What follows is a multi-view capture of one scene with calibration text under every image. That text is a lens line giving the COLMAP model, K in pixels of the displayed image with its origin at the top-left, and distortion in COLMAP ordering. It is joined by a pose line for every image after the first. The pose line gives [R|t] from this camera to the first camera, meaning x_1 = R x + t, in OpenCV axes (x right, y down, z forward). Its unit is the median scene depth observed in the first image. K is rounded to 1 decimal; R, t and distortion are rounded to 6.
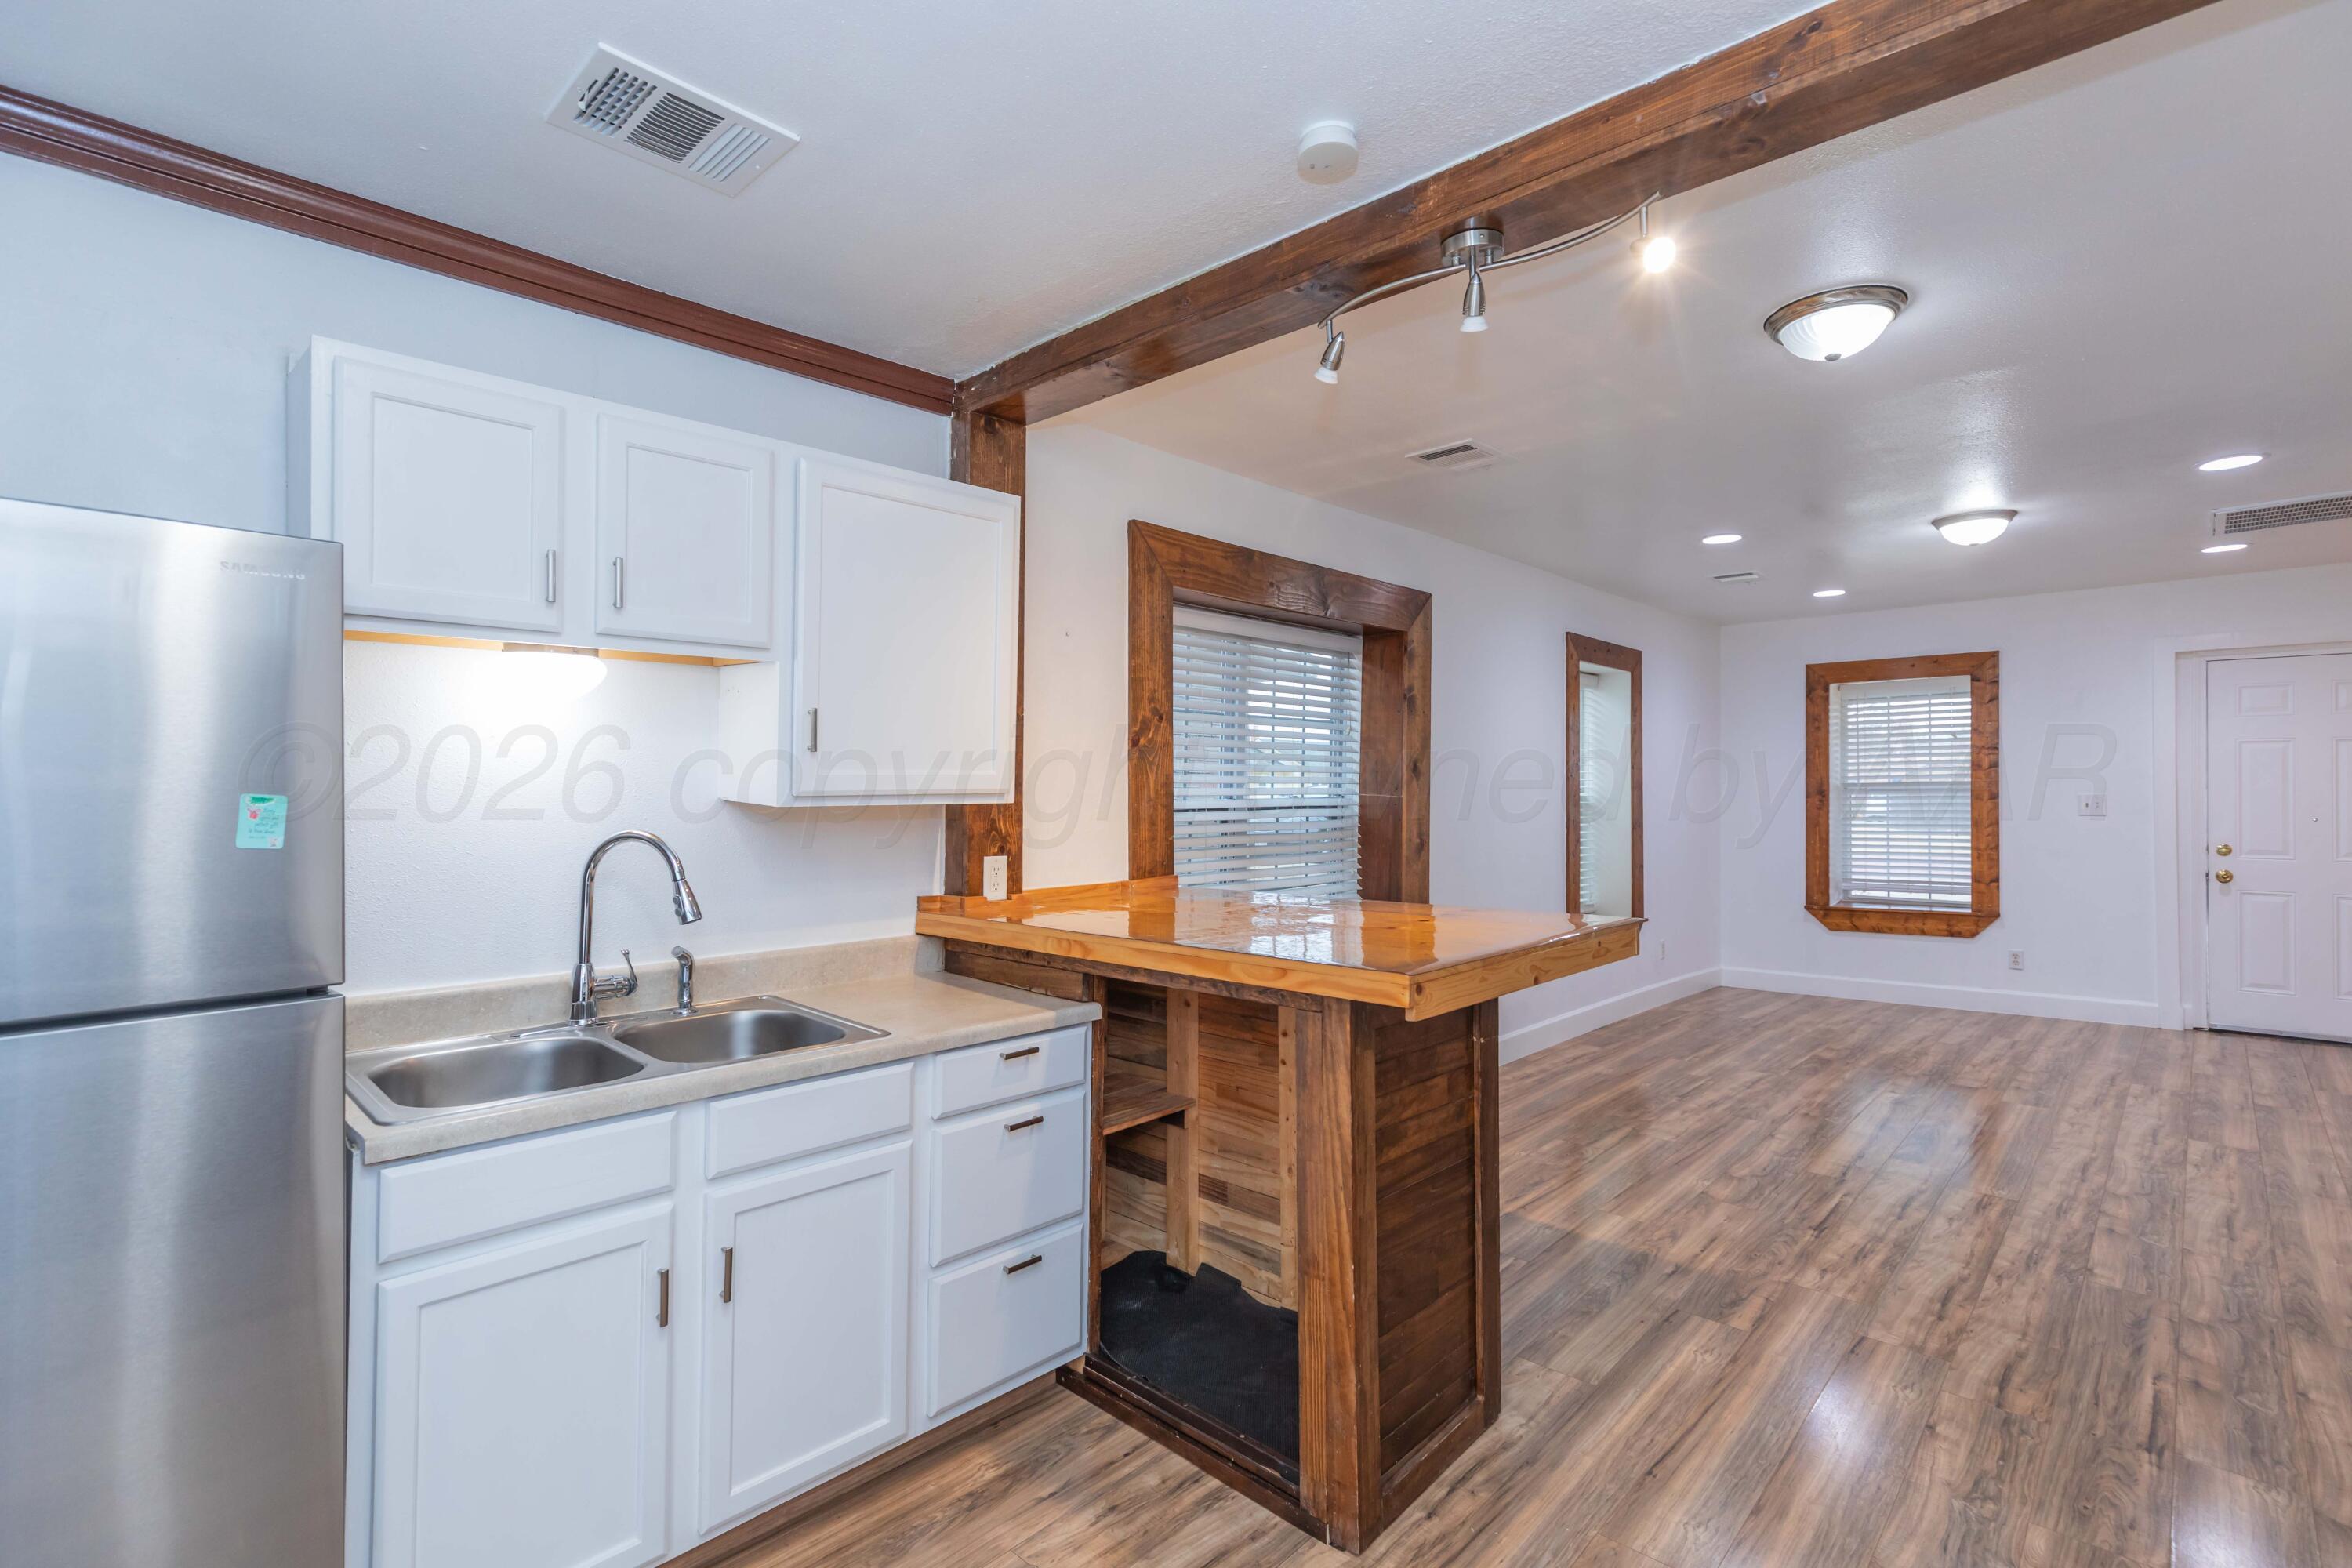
lens RADIAL K [[1074.3, 0, 1191.9], [0, 1074.3, 784.3], [0, 0, 1]] dist [0.010125, -0.002915]
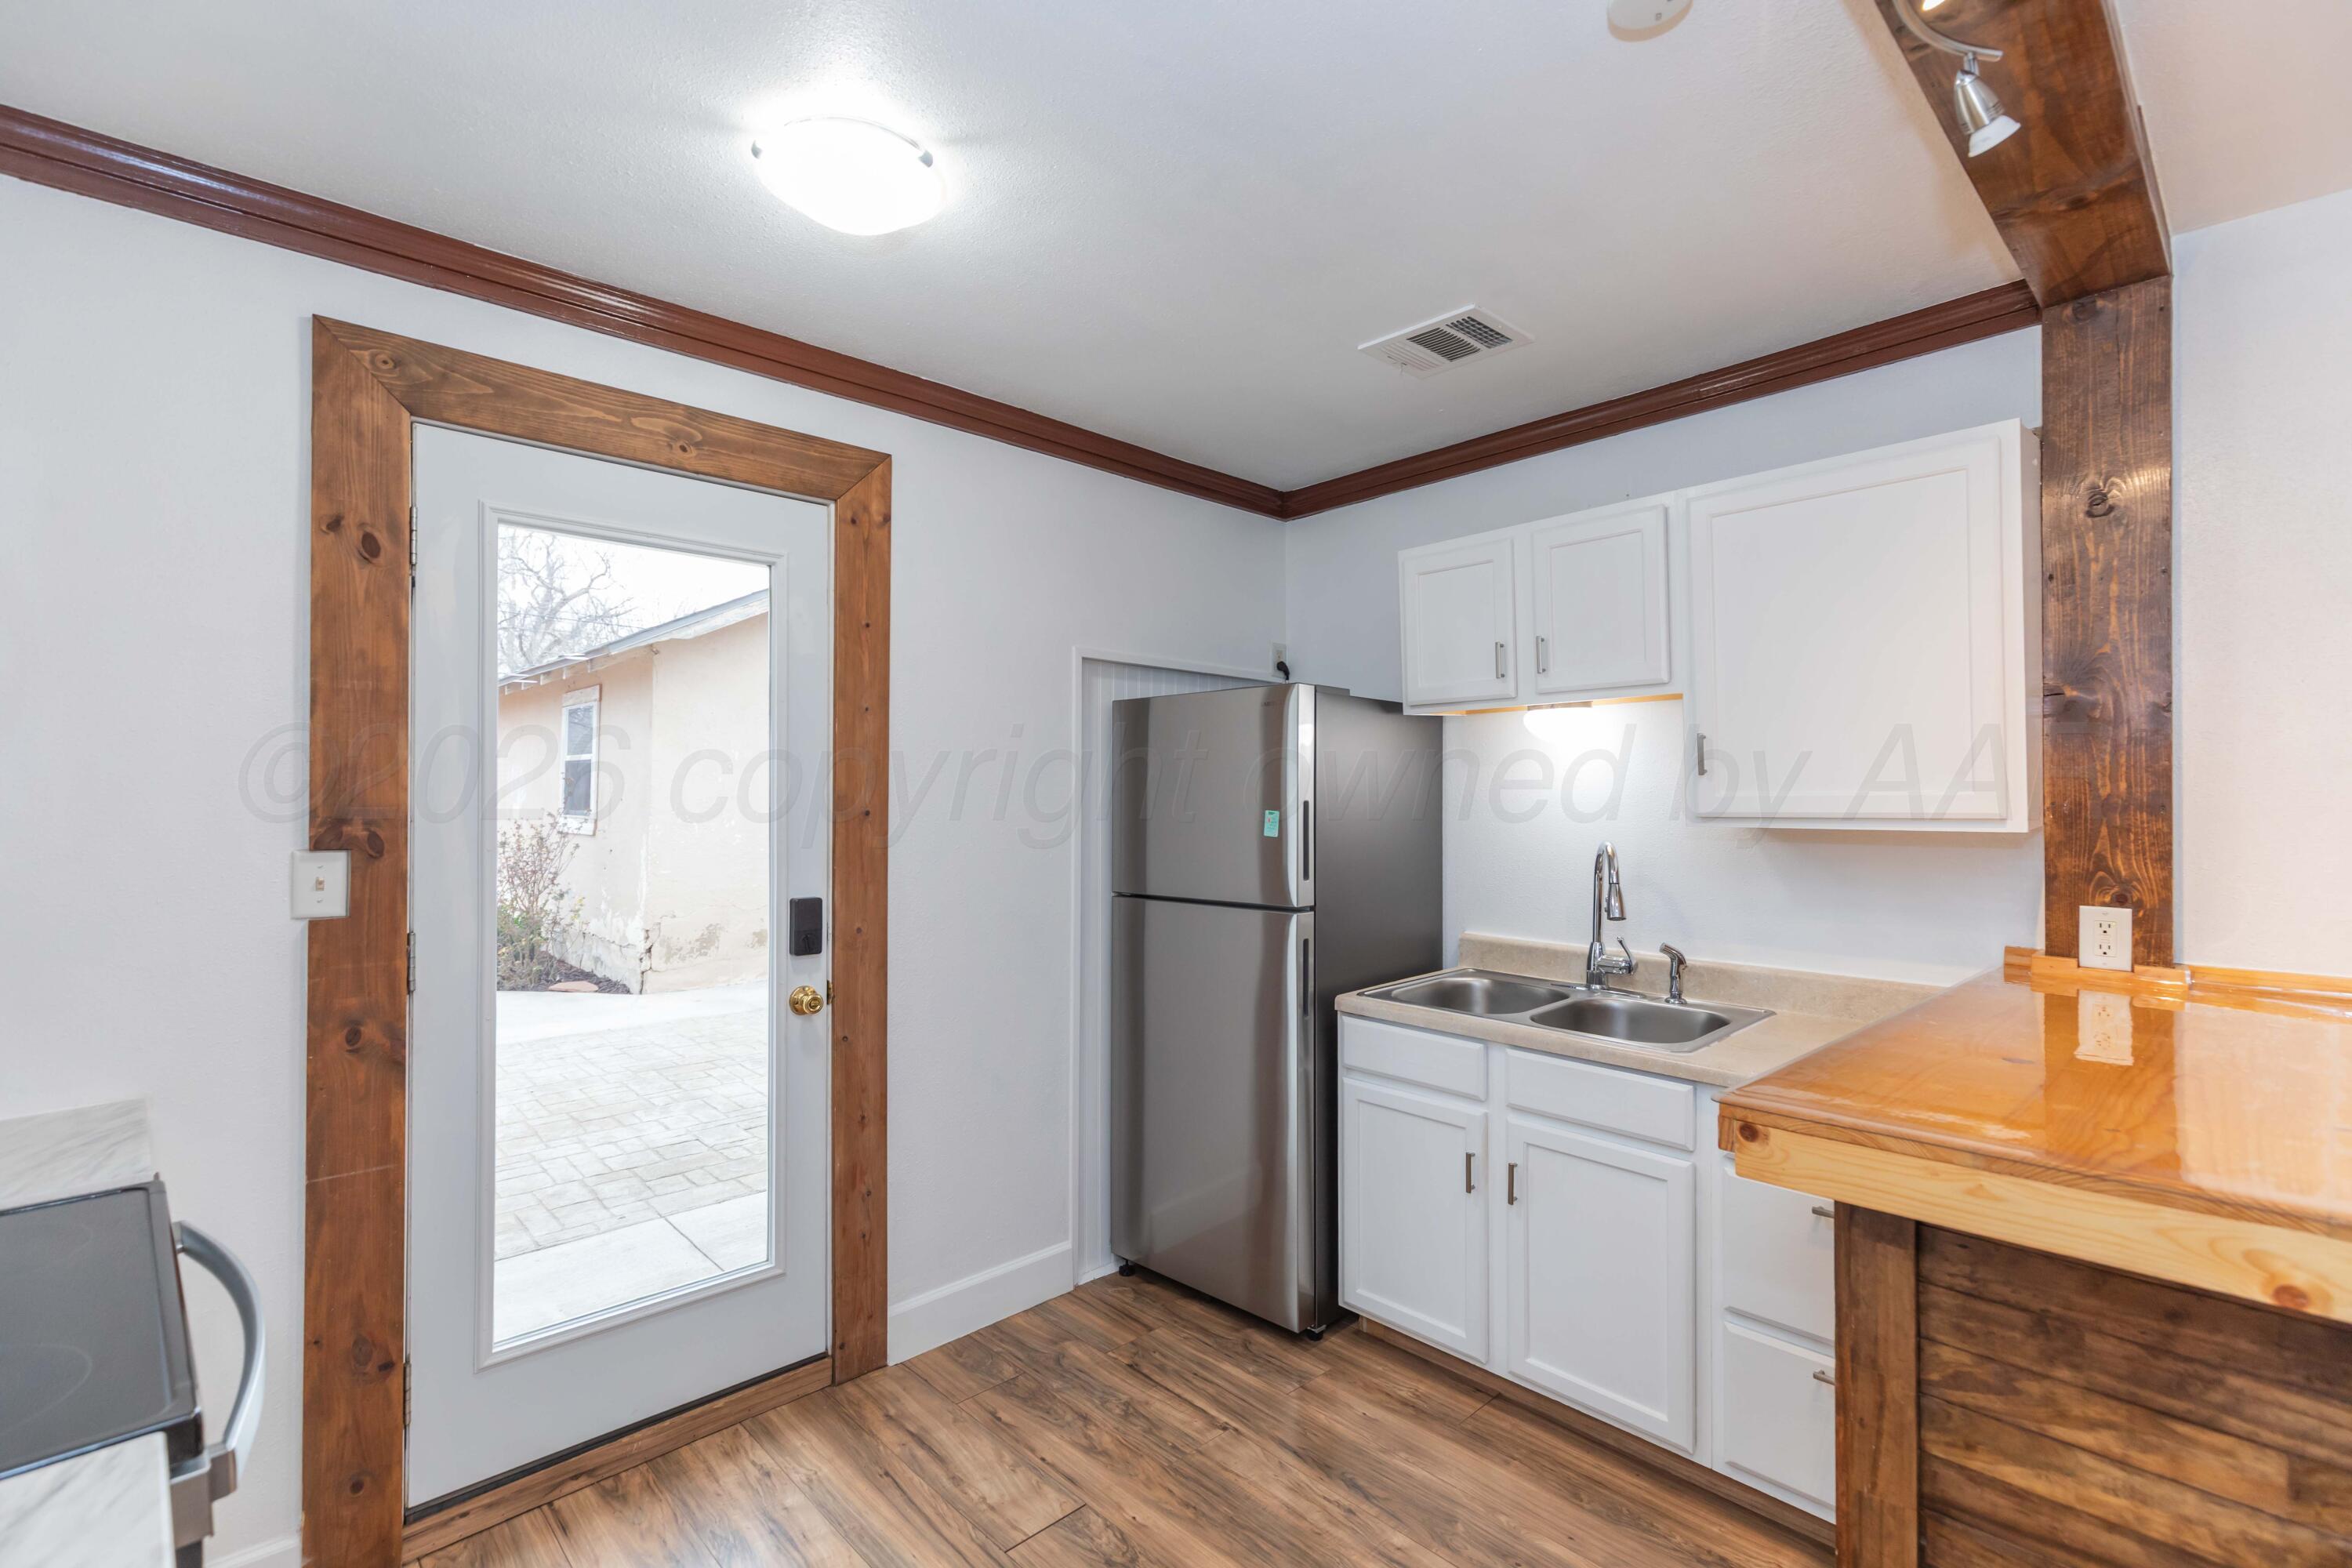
lens RADIAL K [[1074.3, 0, 1219.0], [0, 1074.3, 803.3], [0, 0, 1]] dist [0.010125, -0.002915]
pose [[-0.033970, 0.008918, -0.999383, 0.638382], [0.004954, 0.999949, 0.008755, -0.012853], [0.999411, -0.004654, -0.034012, 0.504876]]
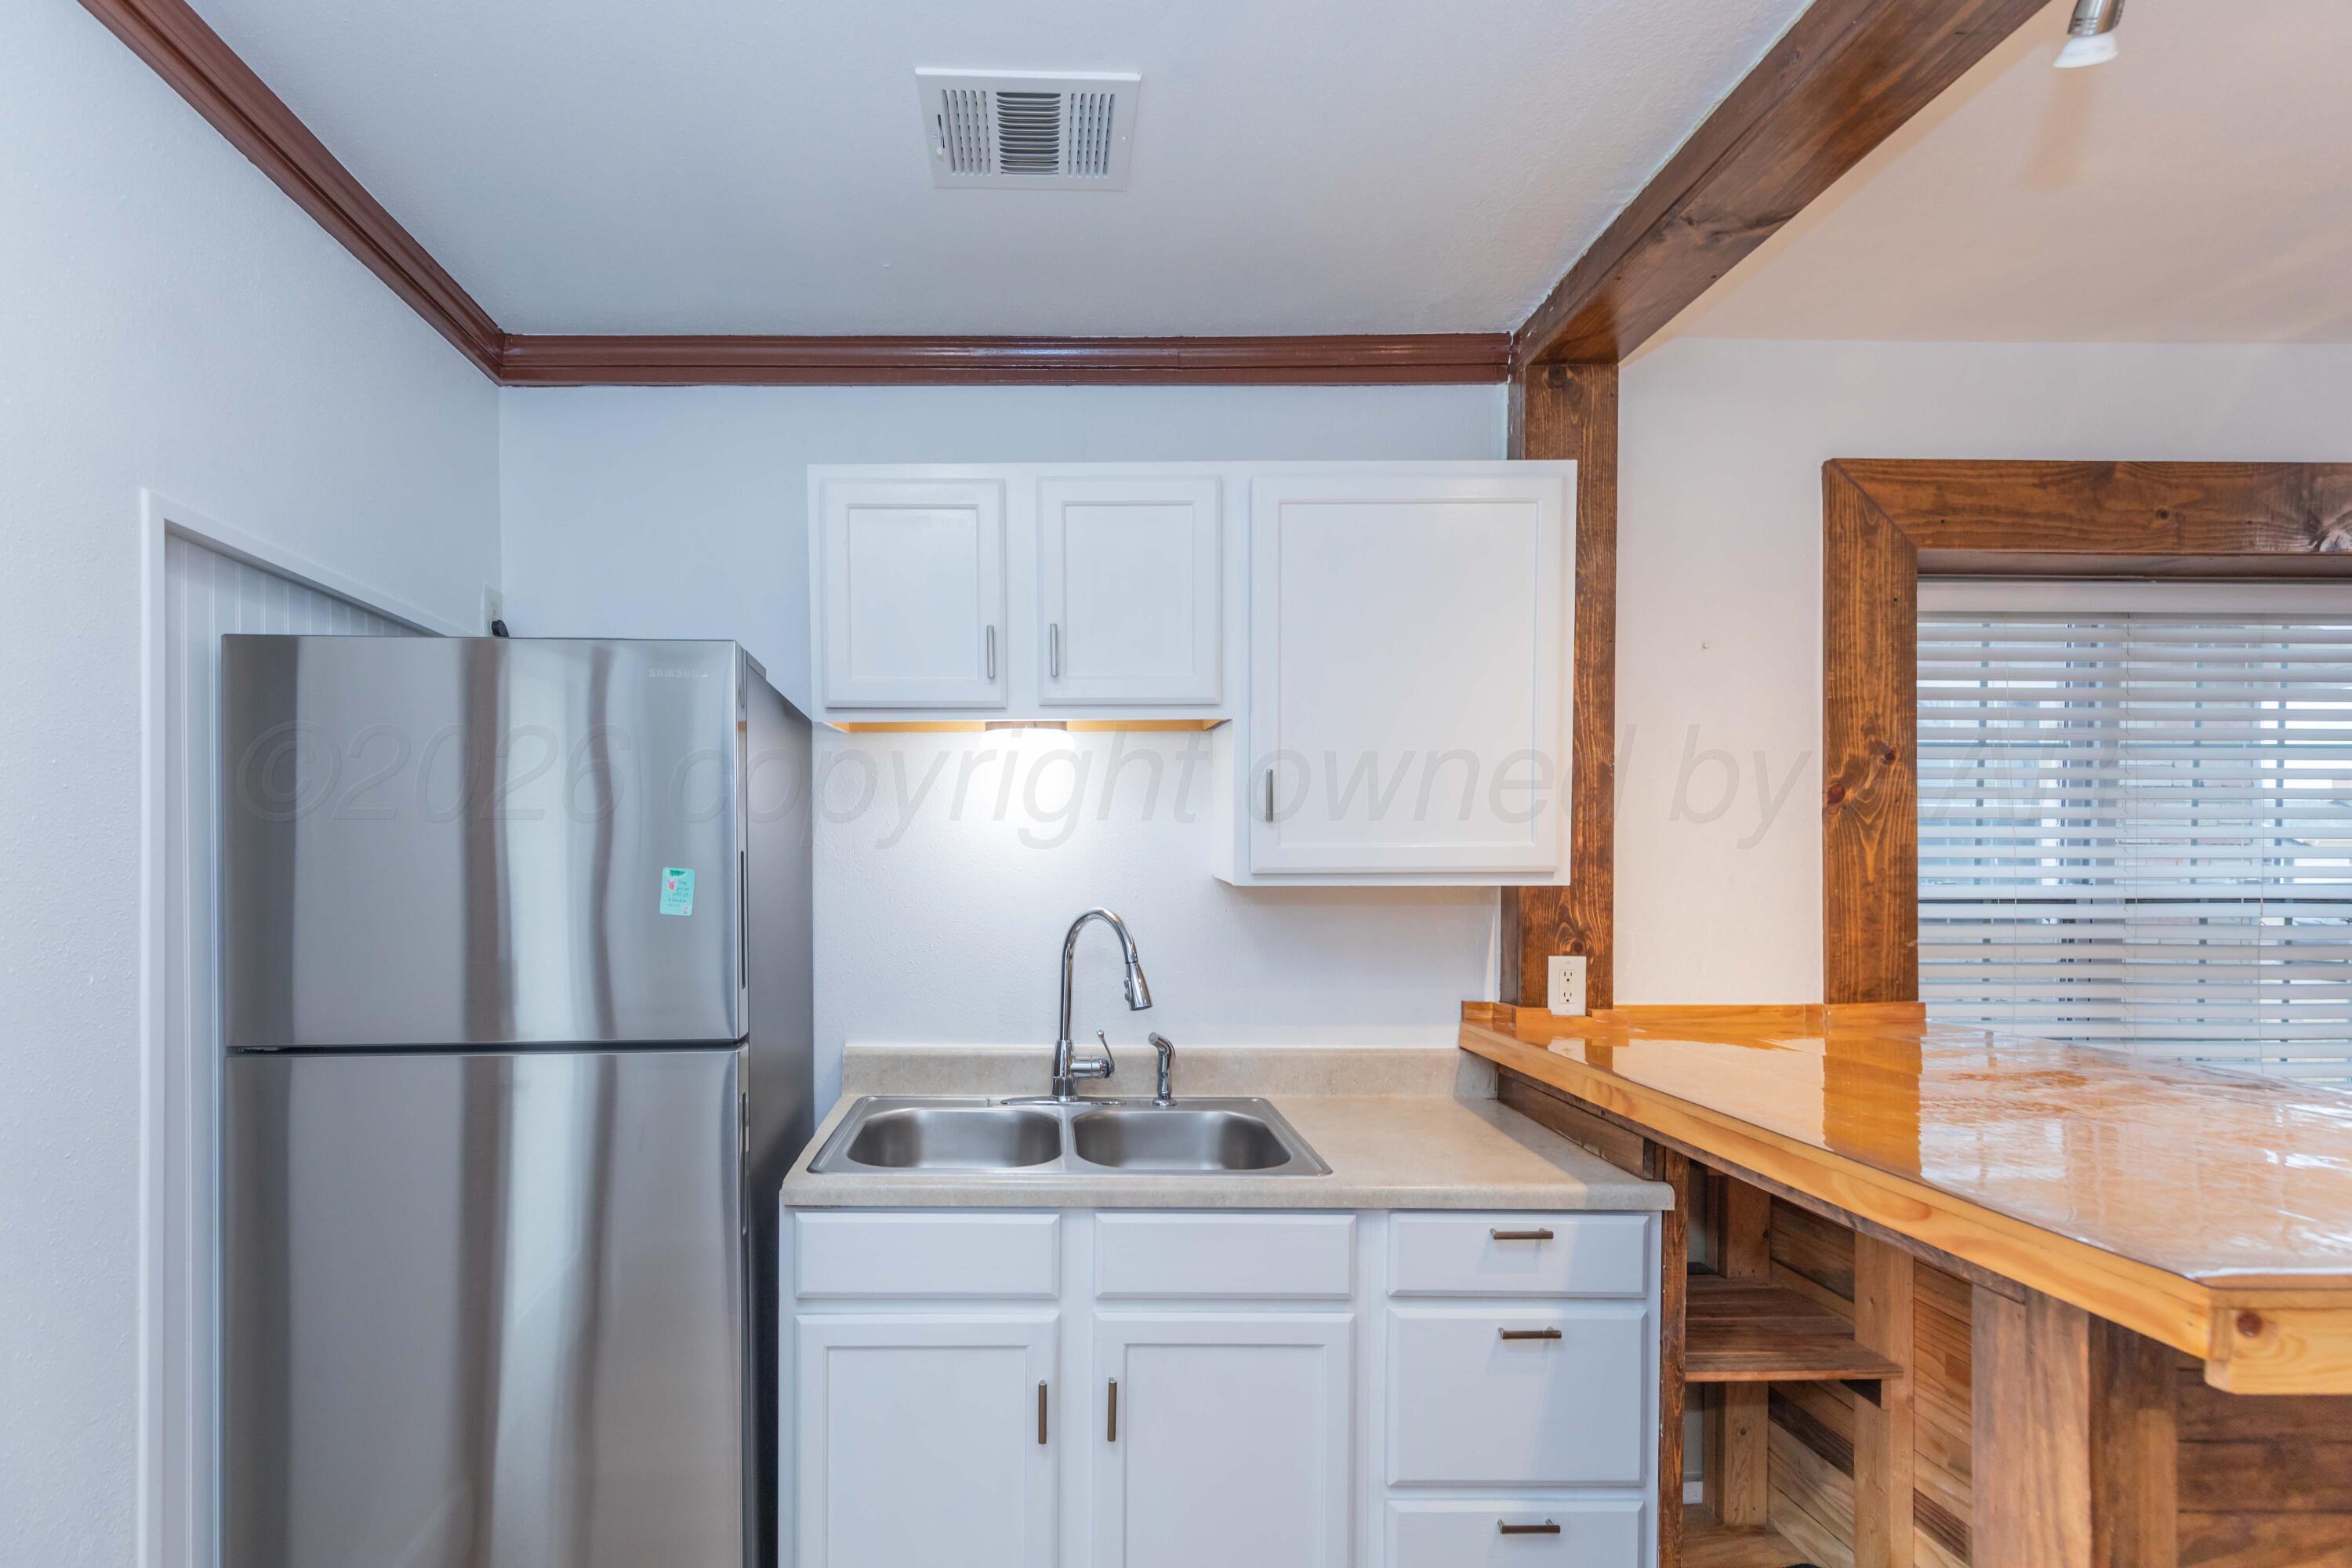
lens RADIAL K [[1116.1, 0, 1061.3], [0, 1116.1, 873.7], [0, 0, 1]] dist [0.009112, -0.001775]
pose [[0.703105, 0.007904, -0.711042, 0.140478], [0.000243, 0.999935, 0.011355, 0.000843], [0.711086, -0.008157, 0.703058, 0.236968]]
